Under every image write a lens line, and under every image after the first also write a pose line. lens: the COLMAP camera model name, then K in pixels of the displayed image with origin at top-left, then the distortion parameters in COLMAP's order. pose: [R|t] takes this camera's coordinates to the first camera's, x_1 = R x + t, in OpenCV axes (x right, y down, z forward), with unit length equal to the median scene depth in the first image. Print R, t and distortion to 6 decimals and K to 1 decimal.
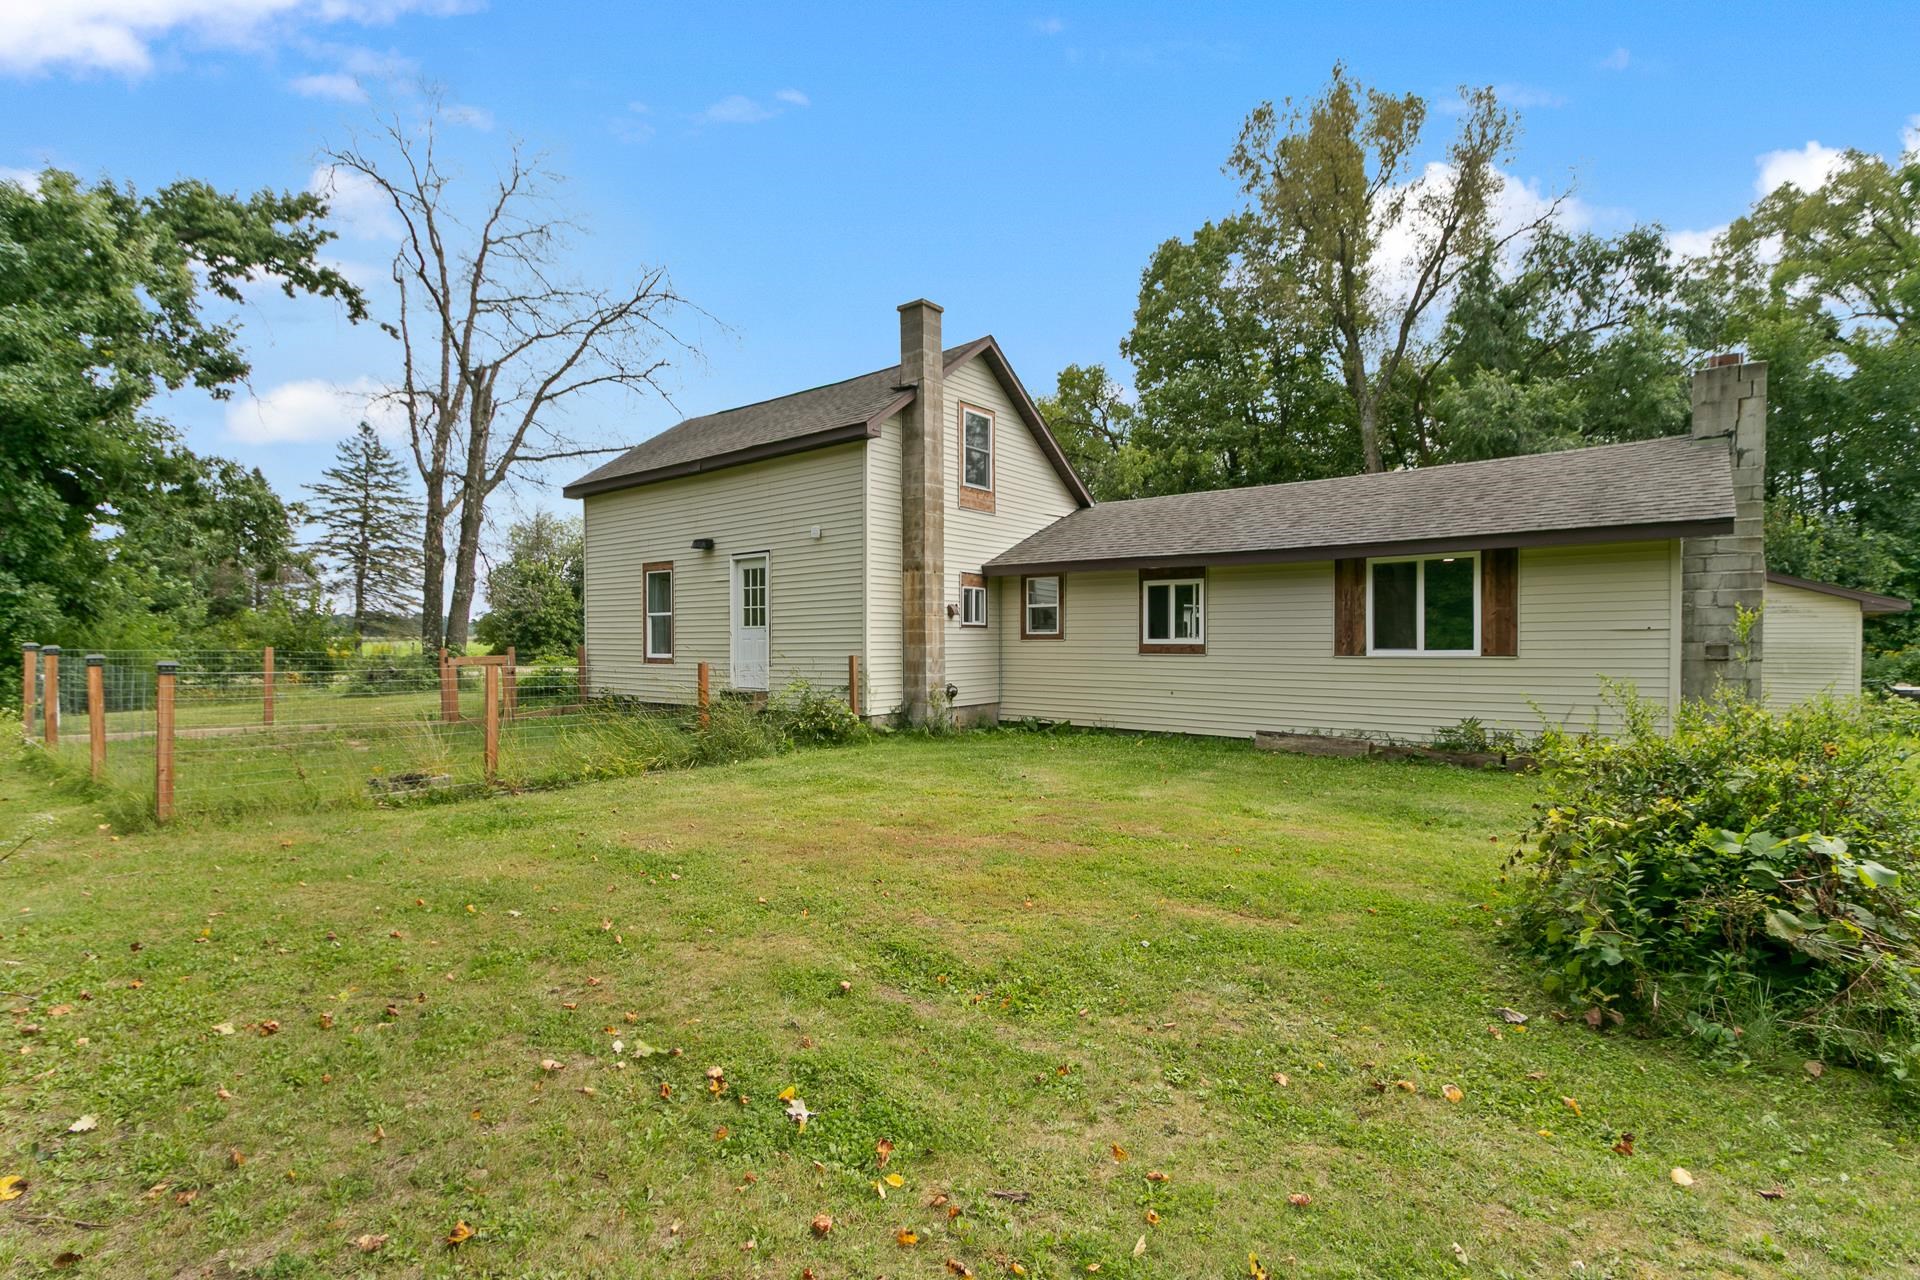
lens RADIAL K [[904.8, 0, 960.0], [0, 904.8, 640.0], [0, 0, 1]] dist [0.001121, -0.000017]
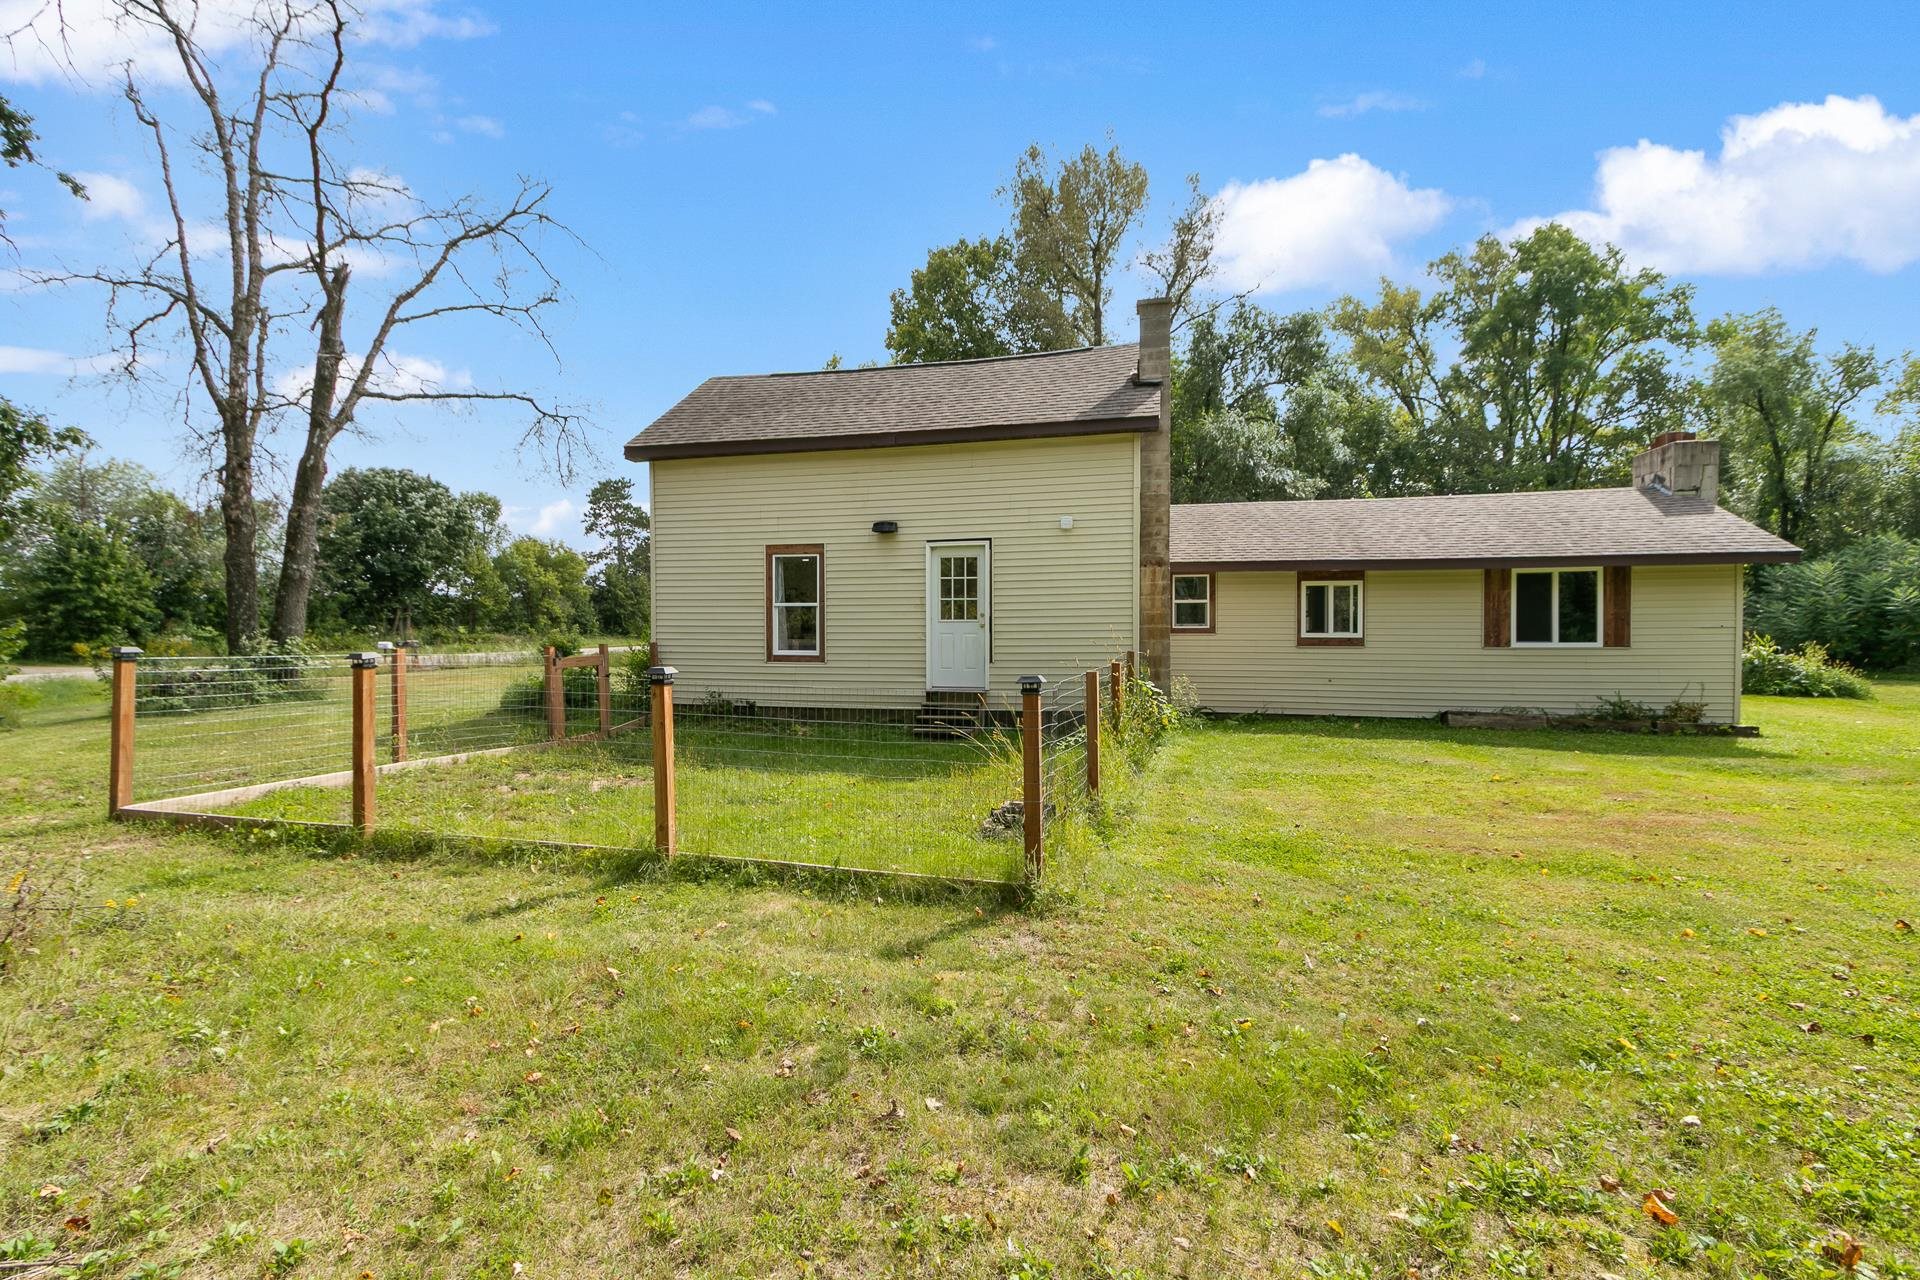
lens RADIAL K [[889.0, 0, 968.8], [0, 889.0, 614.6], [0, 0, 1]] dist [0.000737, -0.000473]
pose [[0.899415, 0.006499, 0.437048, -0.616998], [-0.000488, 0.999904, -0.013864, -0.008079], [-0.437096, 0.012256, 0.899331, 0.184552]]
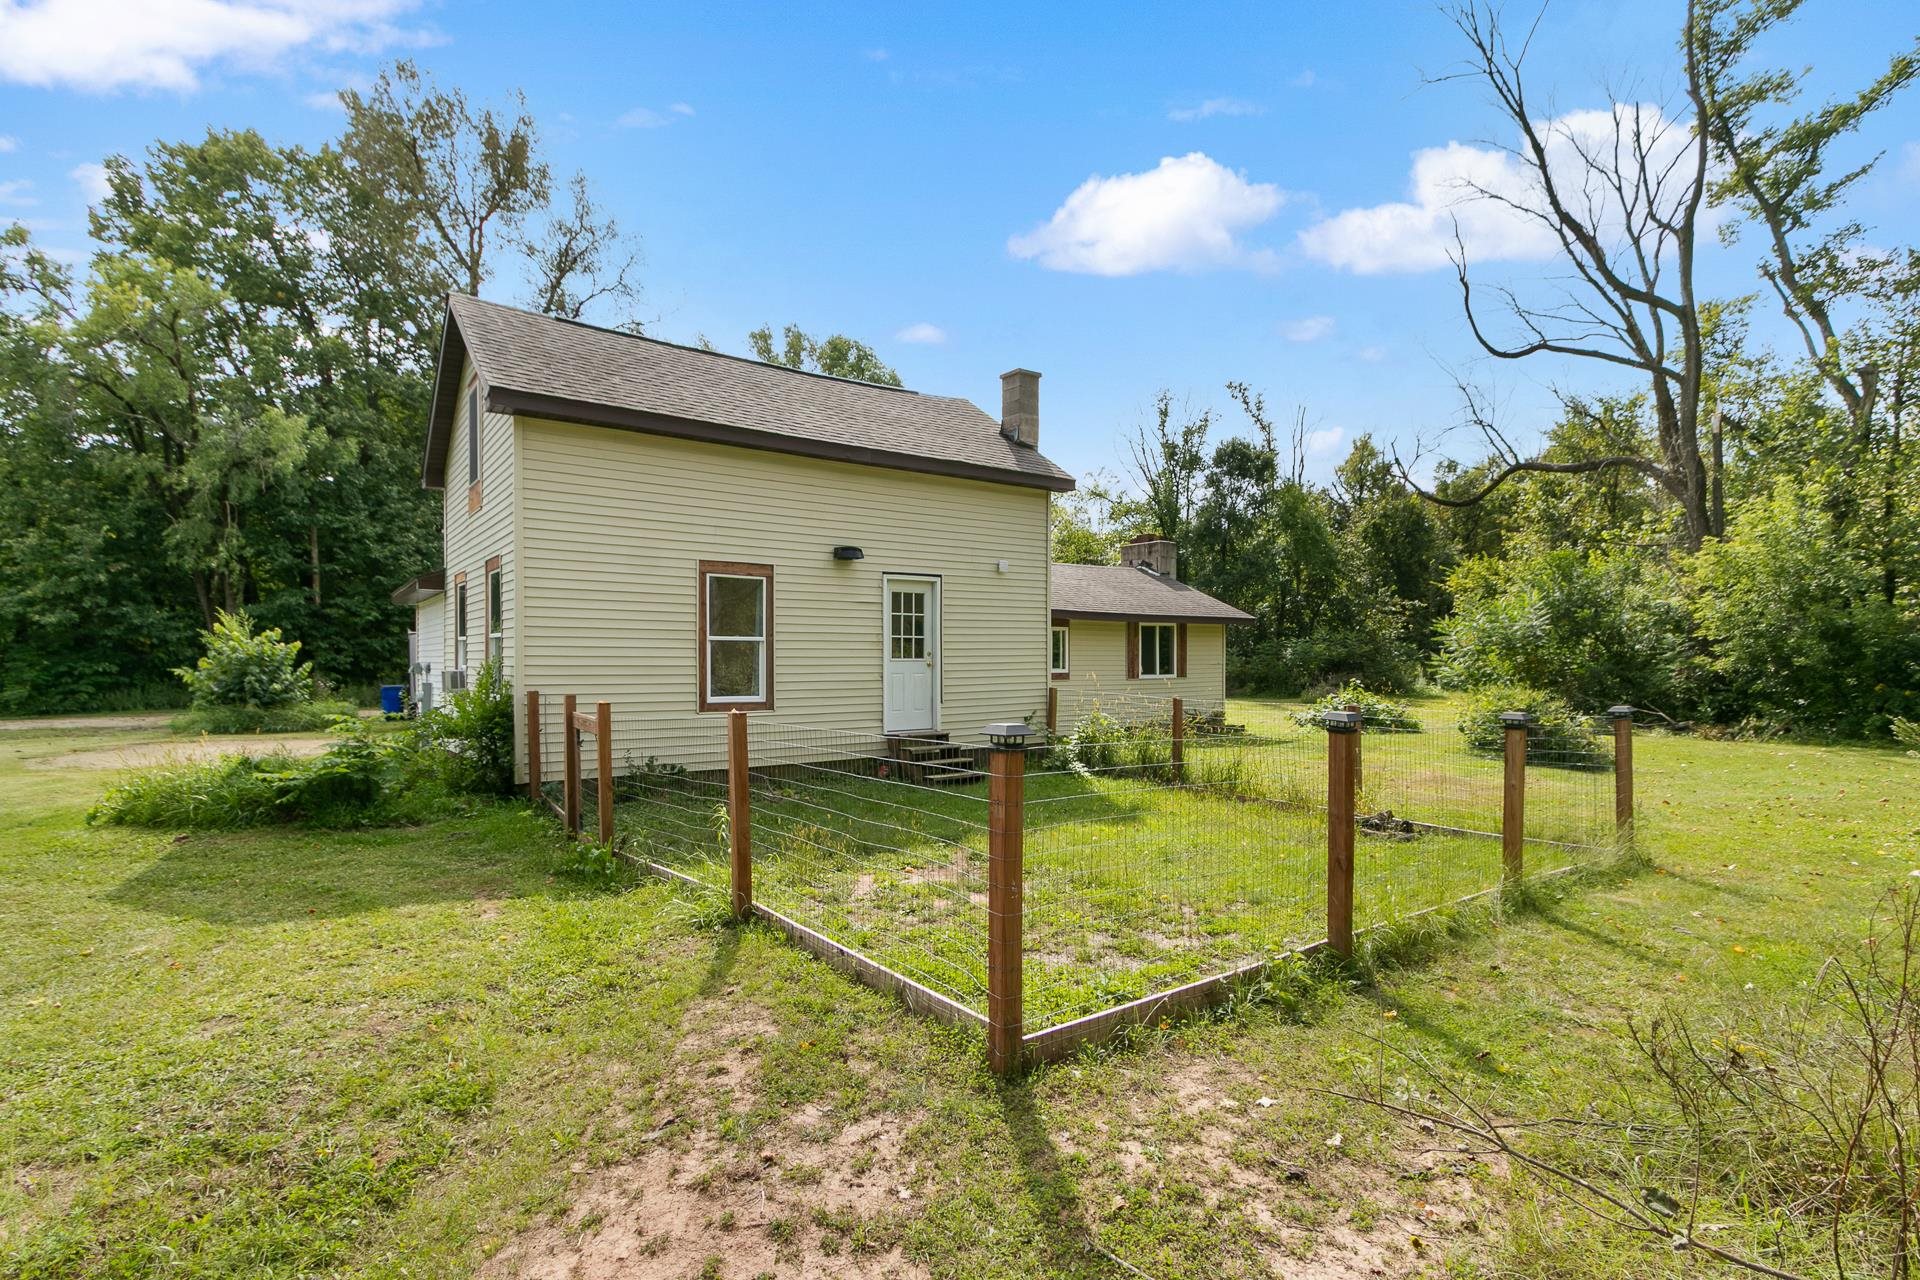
lens RADIAL K [[904.8, 0, 960.0], [0, 904.8, 640.0], [0, 0, 1]] dist [0.001121, -0.000017]
pose [[0.240318, 0.028653, 0.970271, -1.062074], [0.004222, 0.999524, -0.030563, -0.006394], [-0.970685, 0.011442, 0.240083, 0.748820]]
